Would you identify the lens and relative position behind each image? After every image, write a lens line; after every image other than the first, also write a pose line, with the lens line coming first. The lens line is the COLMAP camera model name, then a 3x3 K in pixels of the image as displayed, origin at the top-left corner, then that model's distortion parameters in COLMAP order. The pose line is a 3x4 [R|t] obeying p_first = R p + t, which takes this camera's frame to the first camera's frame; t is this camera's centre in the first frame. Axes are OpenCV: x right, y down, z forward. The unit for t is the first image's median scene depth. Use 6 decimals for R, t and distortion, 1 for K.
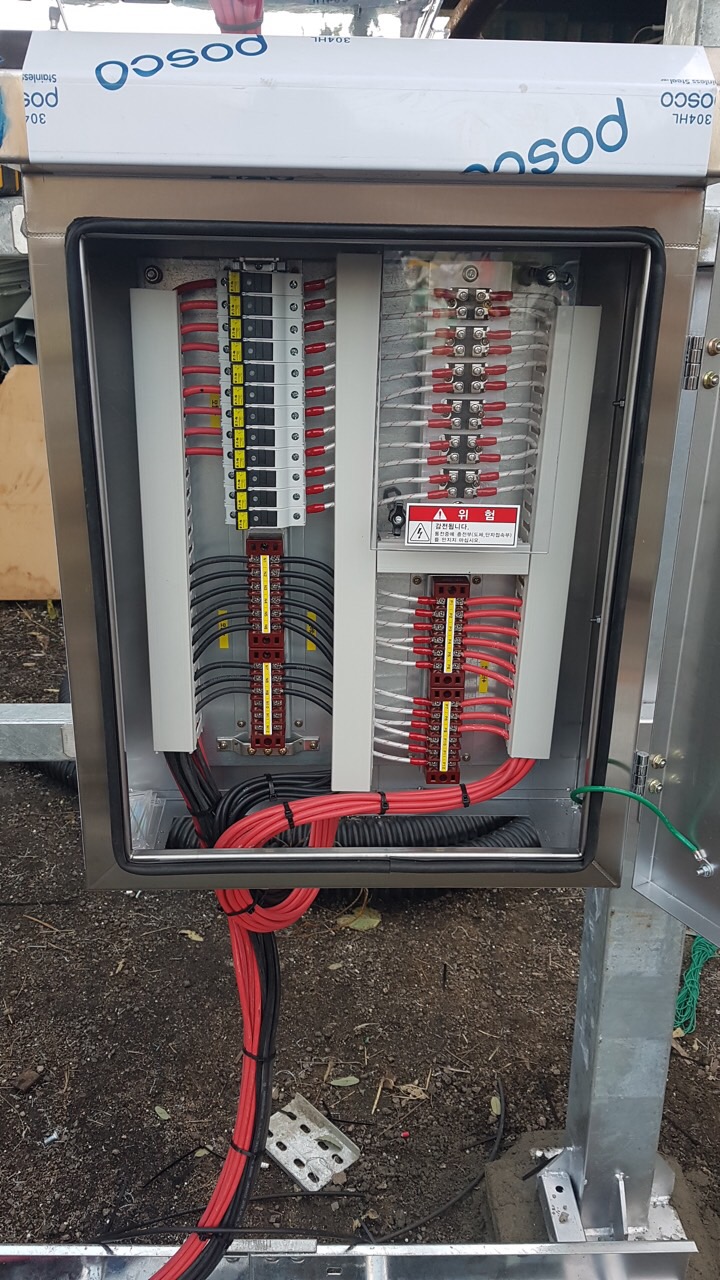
lens RADIAL K [[956.5, 0, 360.0], [0, 956.5, 640.0], [0, 0, 1]] dist [0.112598, -0.299795]
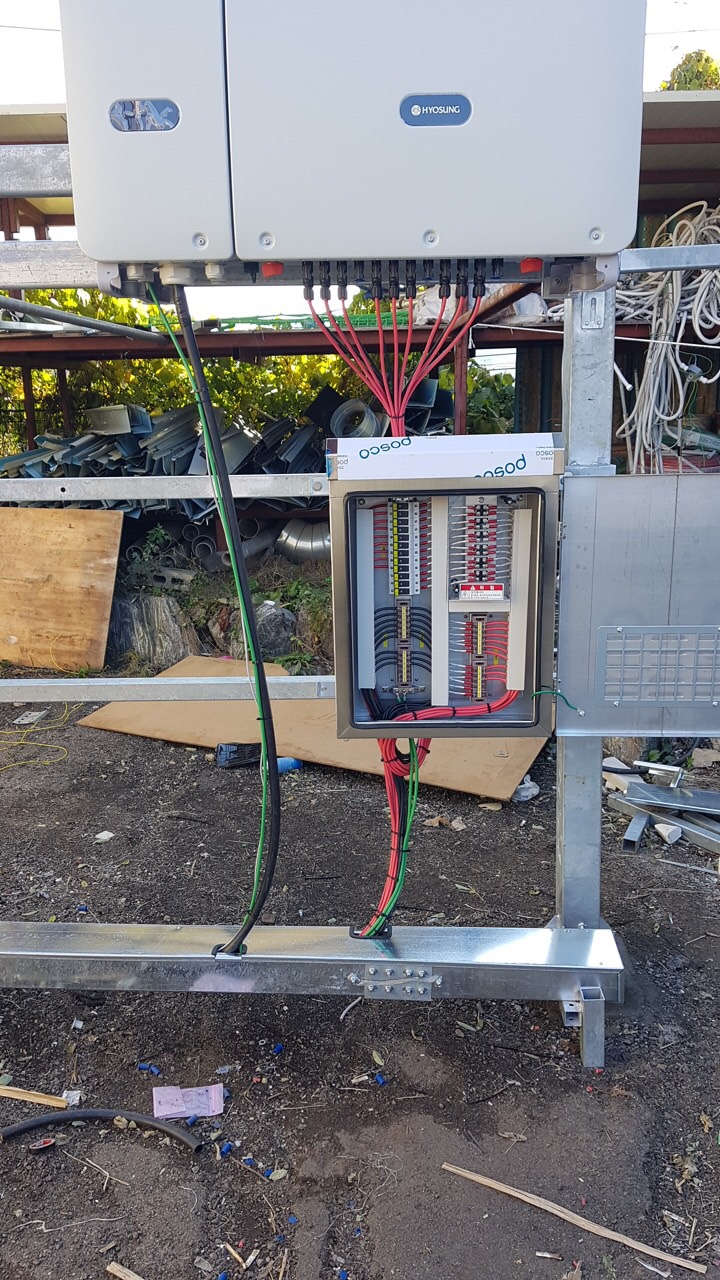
lens RADIAL K [[956.5, 0, 360.0], [0, 956.5, 640.0], [0, 0, 1]] dist [0.112598, -0.299795]
pose [[0.996989, -0.020896, -0.074669, -0.029615], [0.012976, 0.994386, -0.105017, 0.270791], [0.076444, 0.103732, 0.991663, -1.541422]]
